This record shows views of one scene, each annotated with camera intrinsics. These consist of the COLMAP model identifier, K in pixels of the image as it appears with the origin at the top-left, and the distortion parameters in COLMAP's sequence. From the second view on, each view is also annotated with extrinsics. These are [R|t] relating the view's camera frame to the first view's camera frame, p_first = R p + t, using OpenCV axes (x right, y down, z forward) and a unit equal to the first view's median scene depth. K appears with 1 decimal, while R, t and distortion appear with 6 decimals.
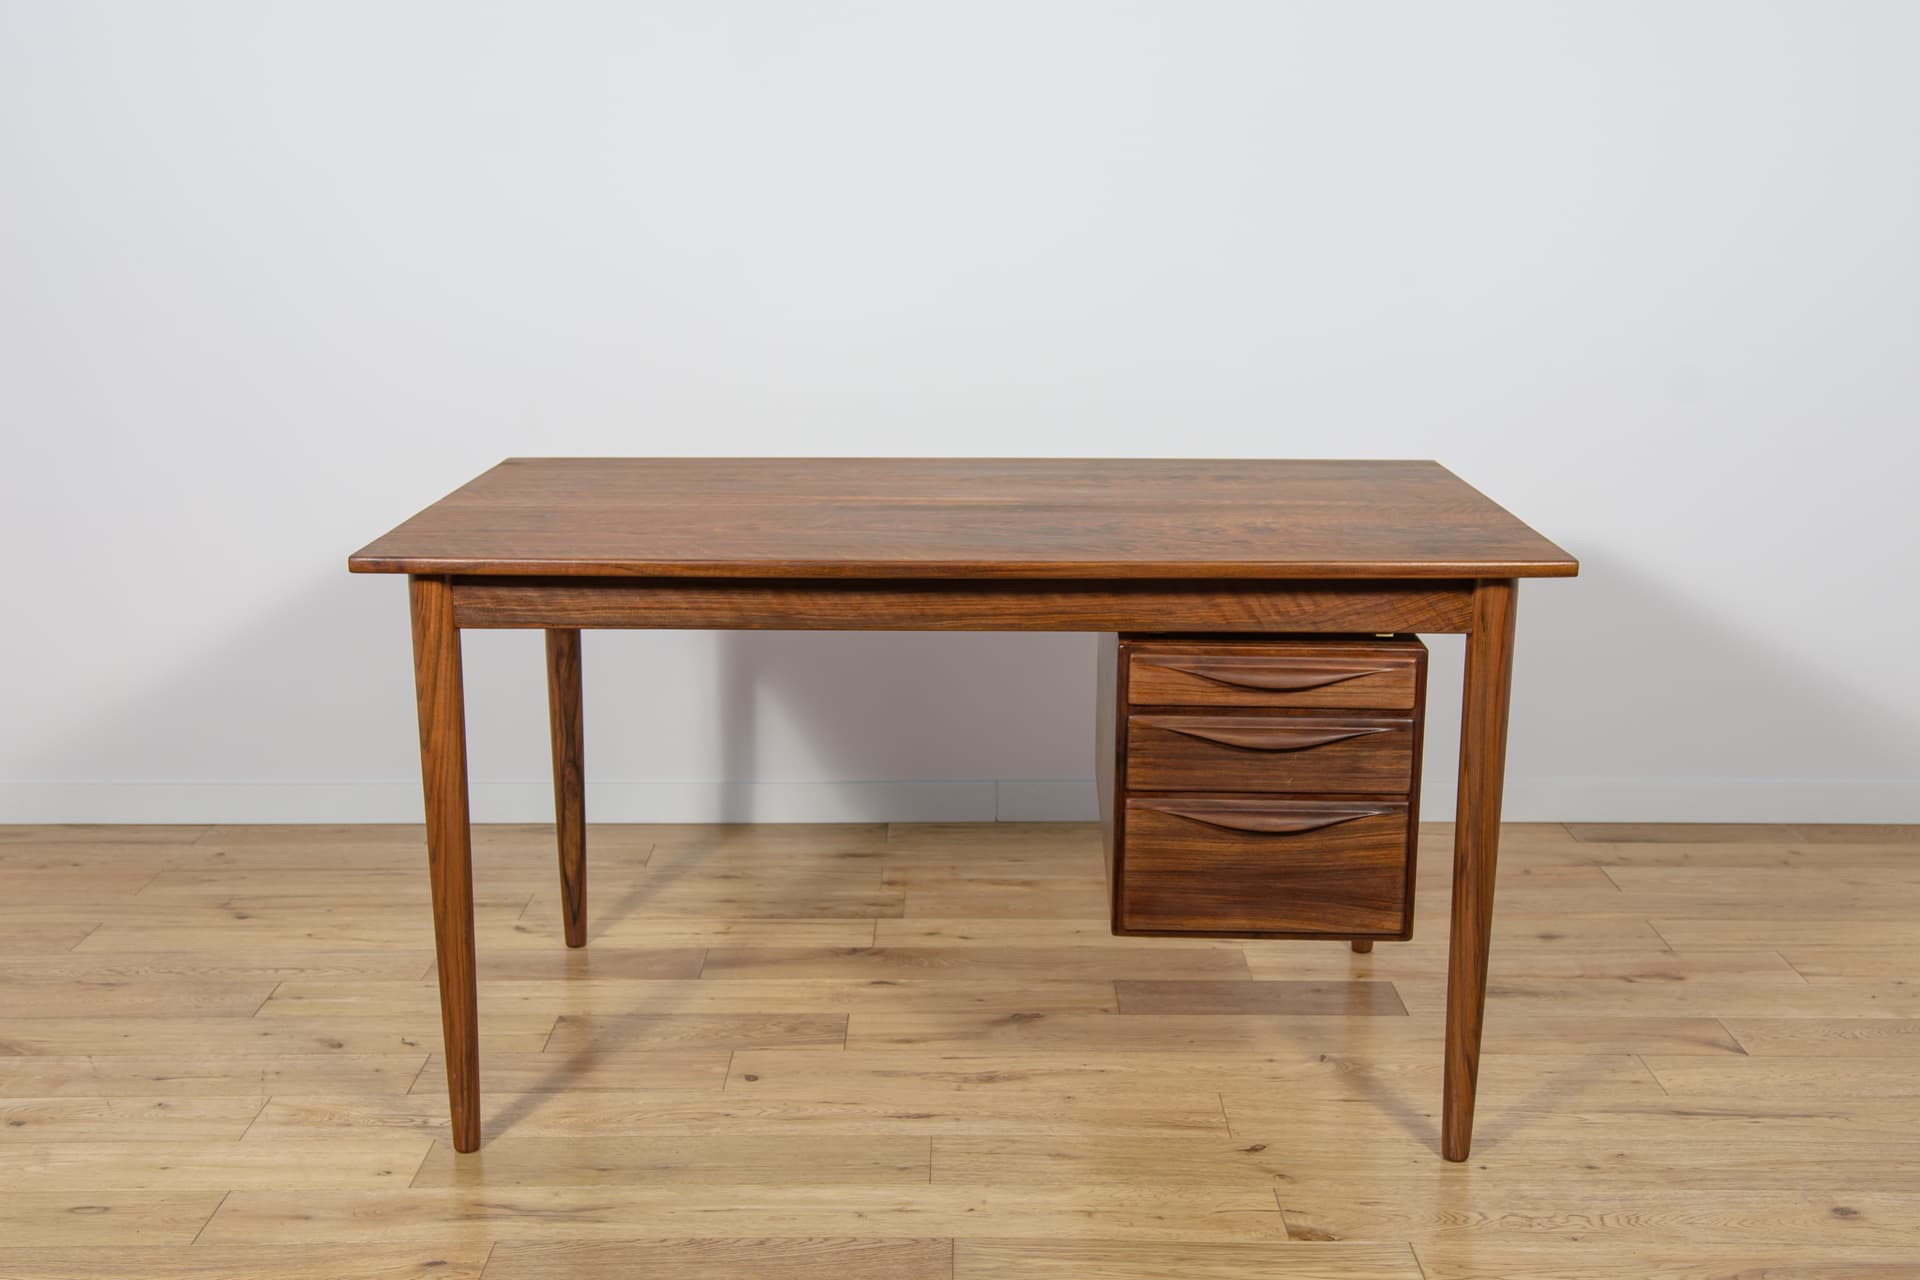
lens RADIAL K [[1906.0, 0, 960.4], [0, 1906.0, 712.9], [0, 0, 1]] dist [0.015950, 0.035376]
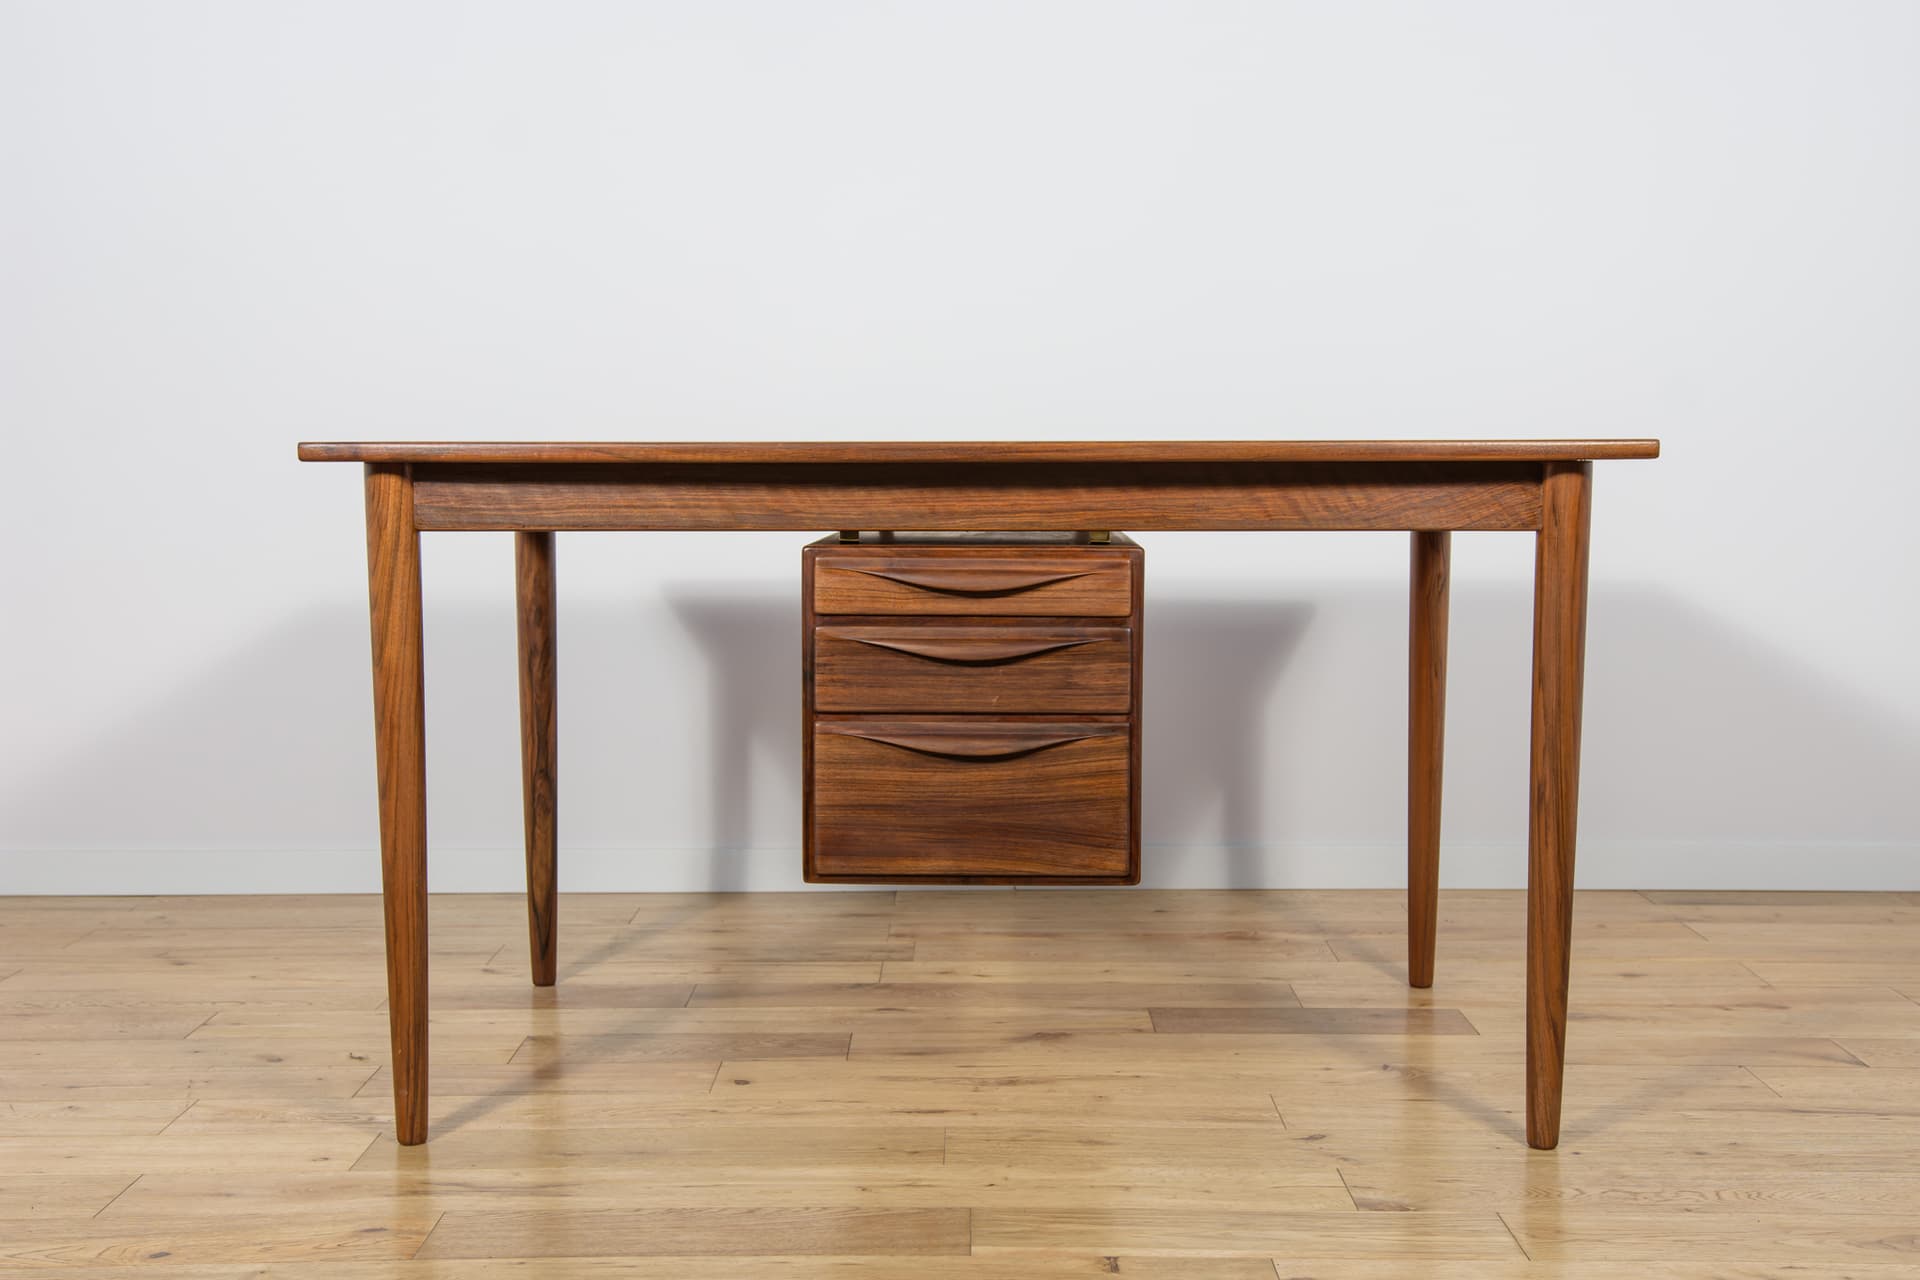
lens RADIAL K [[2010.6, 0, 963.3], [0, 2010.6, 695.3], [0, 0, 1]] dist [0.021139, 0.062757]
pose [[0.999976, 0.006516, -0.002371, -0.005818], [-0.006804, 0.987873, -0.155114, 0.163907], [0.001332, 0.155127, 0.987894, 0.049971]]
